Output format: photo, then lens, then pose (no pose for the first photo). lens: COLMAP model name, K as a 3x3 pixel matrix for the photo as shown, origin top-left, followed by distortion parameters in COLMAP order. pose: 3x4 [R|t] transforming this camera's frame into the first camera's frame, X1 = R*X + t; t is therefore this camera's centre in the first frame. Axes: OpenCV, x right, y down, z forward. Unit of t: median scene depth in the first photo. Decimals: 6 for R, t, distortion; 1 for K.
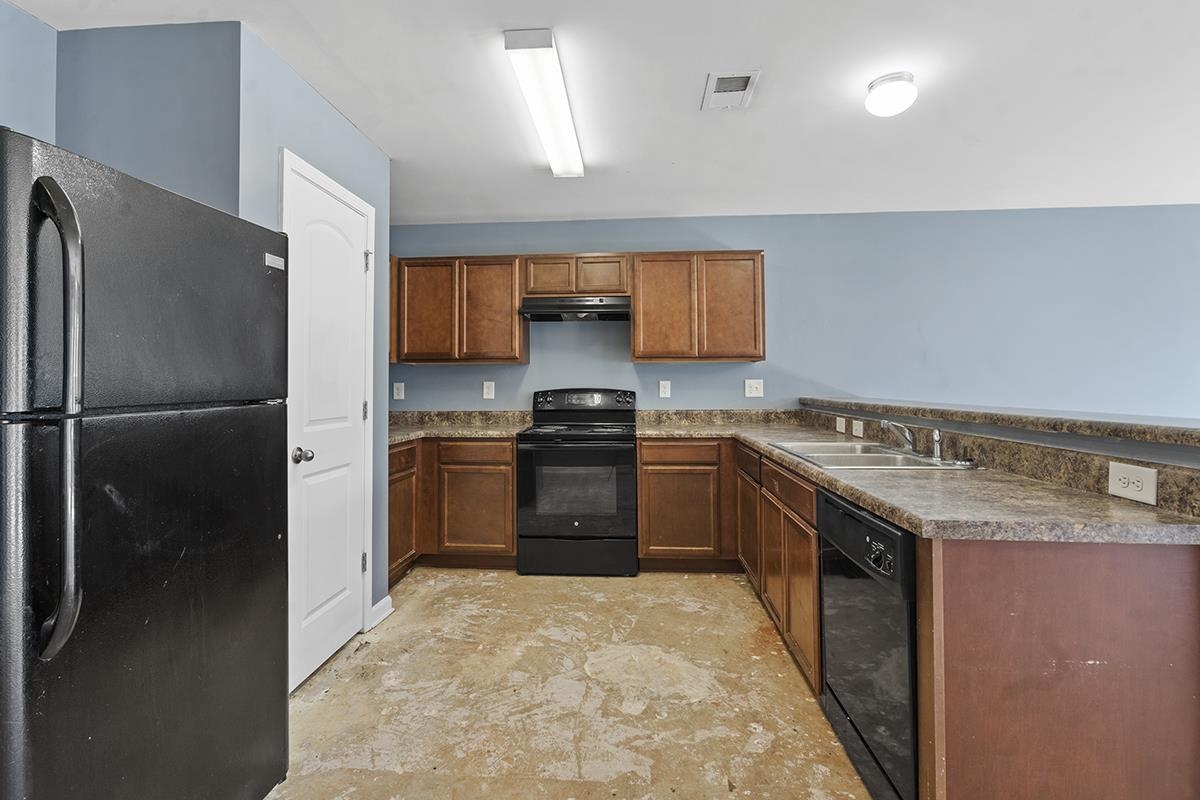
lens RADIAL K [[553.8, 0, 603.0], [0, 553.8, 375.5], [0, 0, 1]] dist [0.000751, 0.000164]
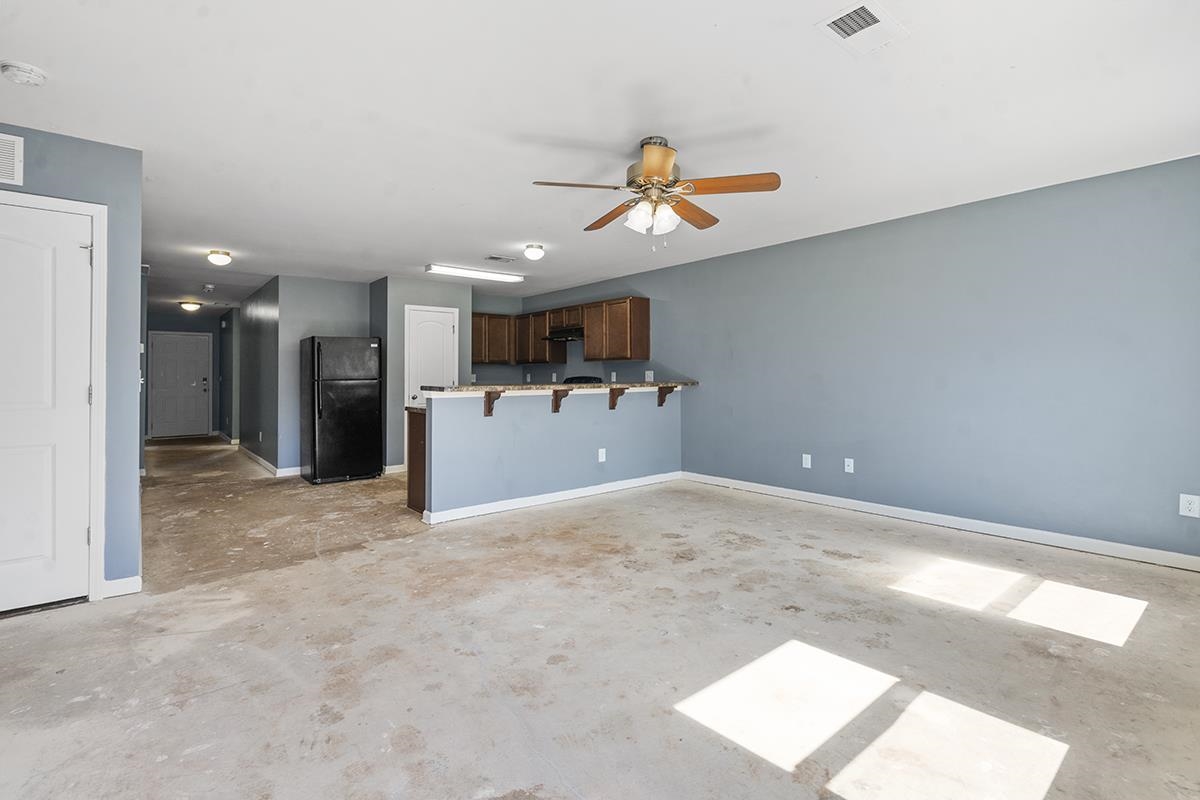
lens RADIAL K [[553.8, 0, 603.0], [0, 553.8, 375.5], [0, 0, 1]] dist [0.000751, 0.000164]
pose [[0.677030, -0.000889, -0.735955, 1.460069], [0.013261, 0.999852, 0.010991, 0.000223], [0.735836, -0.017201, 0.676941, -0.214341]]
